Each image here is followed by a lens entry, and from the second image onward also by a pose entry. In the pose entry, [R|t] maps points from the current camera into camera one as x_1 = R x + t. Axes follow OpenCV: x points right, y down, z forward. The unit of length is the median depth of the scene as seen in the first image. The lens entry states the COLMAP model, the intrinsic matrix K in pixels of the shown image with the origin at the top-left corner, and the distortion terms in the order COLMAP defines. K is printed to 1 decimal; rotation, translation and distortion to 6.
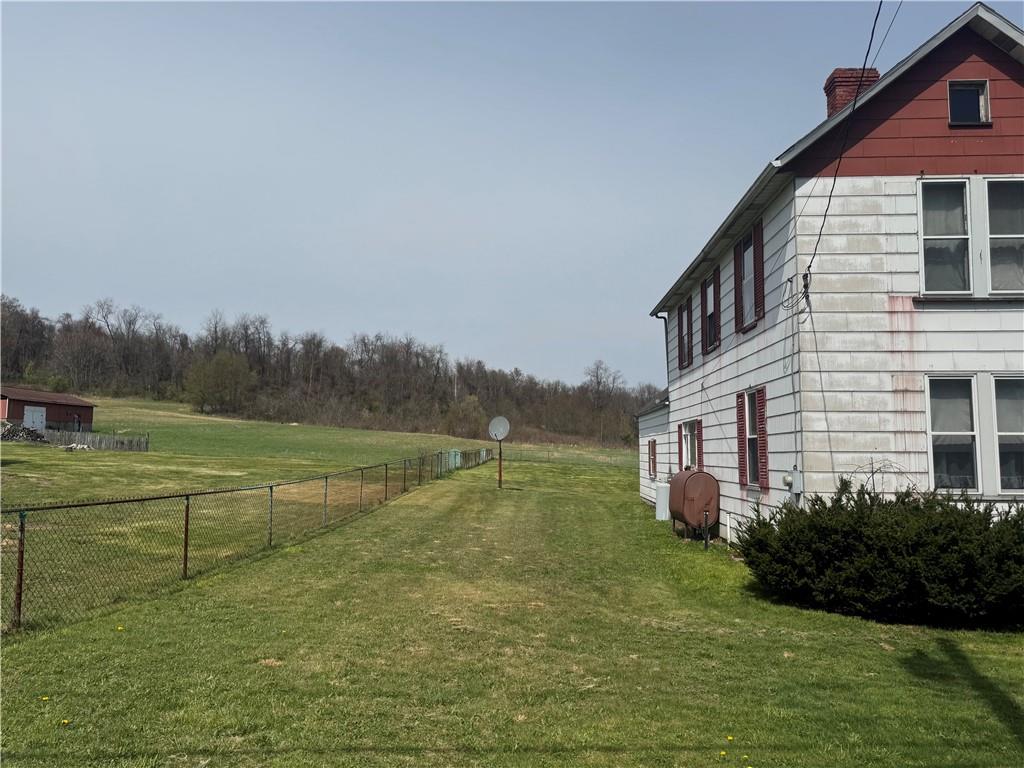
lens RADIAL K [[723.4, 0, 512.0], [0, 723.4, 384.0], [0, 0, 1]] dist [0.002693, -0.002781]
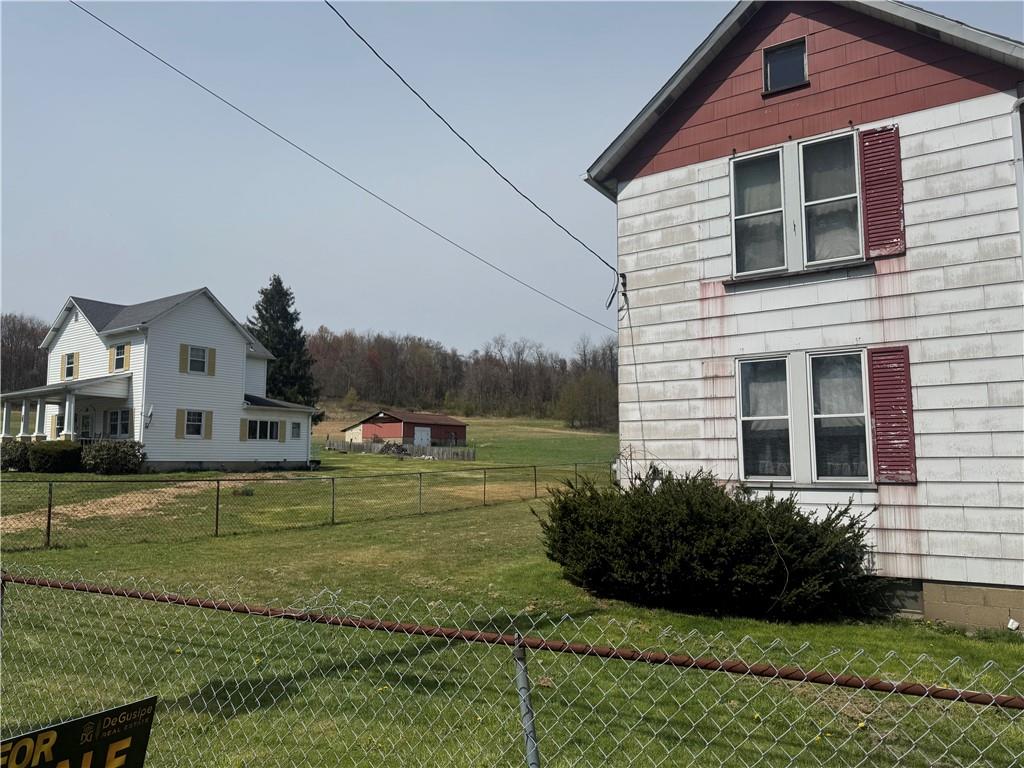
lens RADIAL K [[711.5, 0, 512.0], [0, 711.5, 384.0], [0, 0, 1]] dist [0.049397, -0.077475]
pose [[0.862621, -0.064703, -0.501695, 0.779737], [0.056052, 0.997905, -0.032323, 0.034423], [0.502735, -0.000238, 0.864440, 0.017133]]
